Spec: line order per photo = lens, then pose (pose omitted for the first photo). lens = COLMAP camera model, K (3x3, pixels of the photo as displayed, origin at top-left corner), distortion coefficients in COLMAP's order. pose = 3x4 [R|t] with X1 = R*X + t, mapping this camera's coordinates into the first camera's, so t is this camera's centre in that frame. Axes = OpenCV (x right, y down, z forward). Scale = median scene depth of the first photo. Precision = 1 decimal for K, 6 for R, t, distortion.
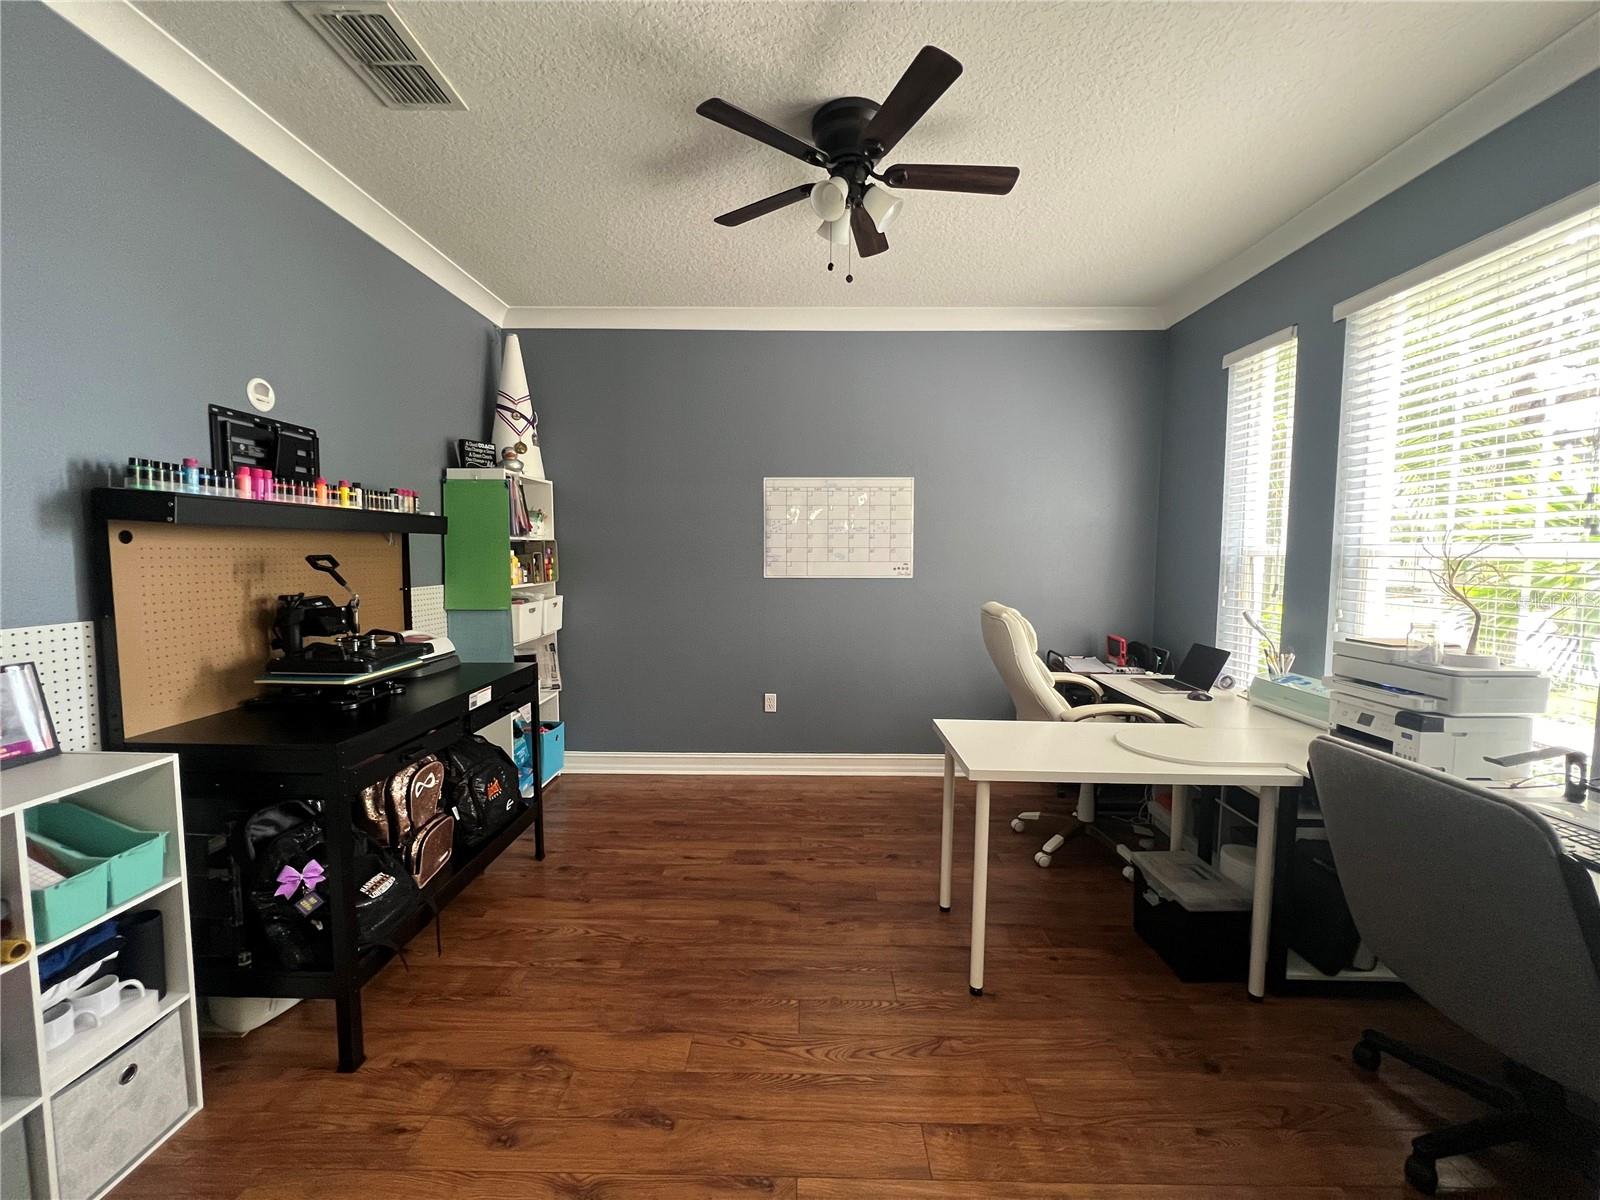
lens RADIAL K [[641.1, 0, 798.6], [0, 641.1, 597.1], [0, 0, 1]] dist [-0.007532, 0.000054]
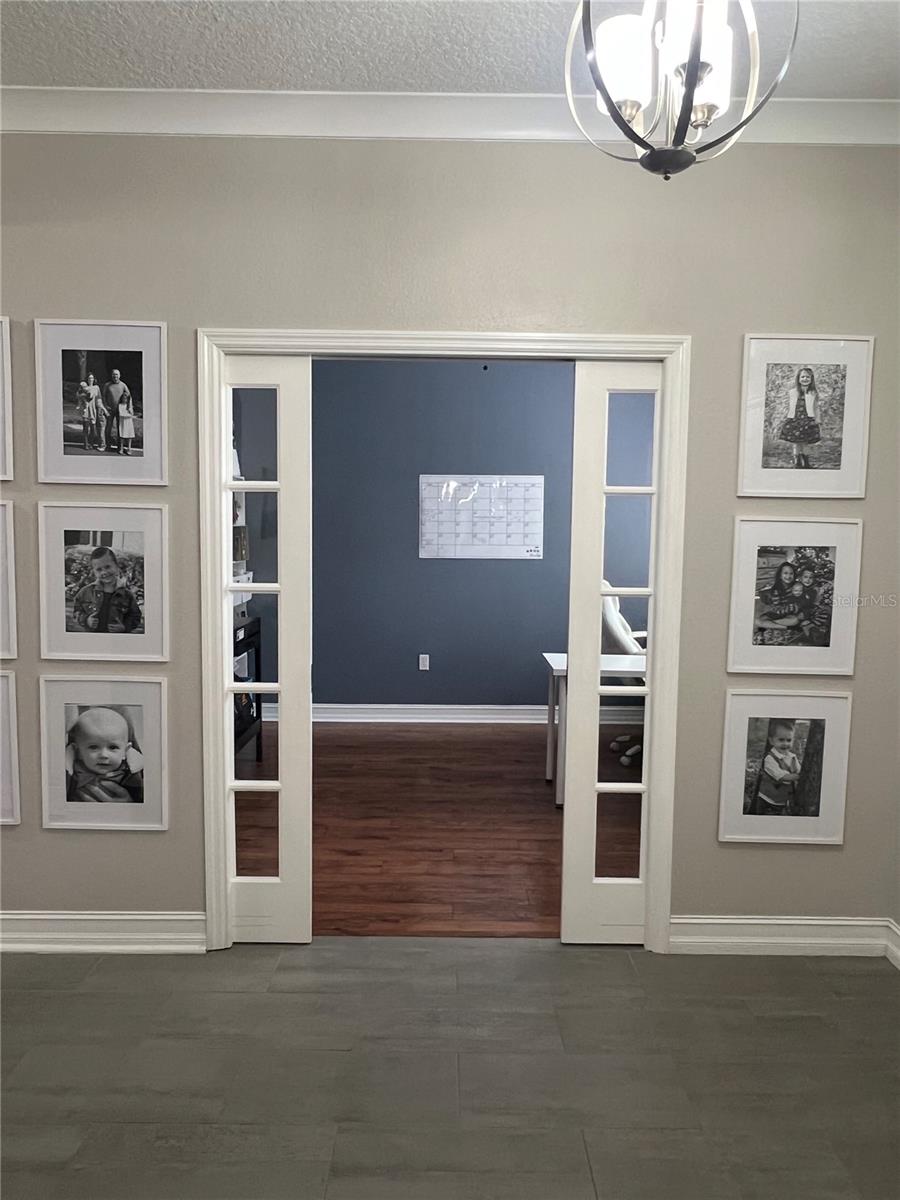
lens RADIAL K [[871.6, 0, 450.4], [0, 871.6, 604.2], [0, 0, 1]] dist [-0.004372, -0.000163]
pose [[0.999853, 0.005004, 0.016399, -0.027367], [-0.005245, 0.999878, 0.014704, 0.039584], [-0.016324, -0.014788, 0.999757, -0.787034]]
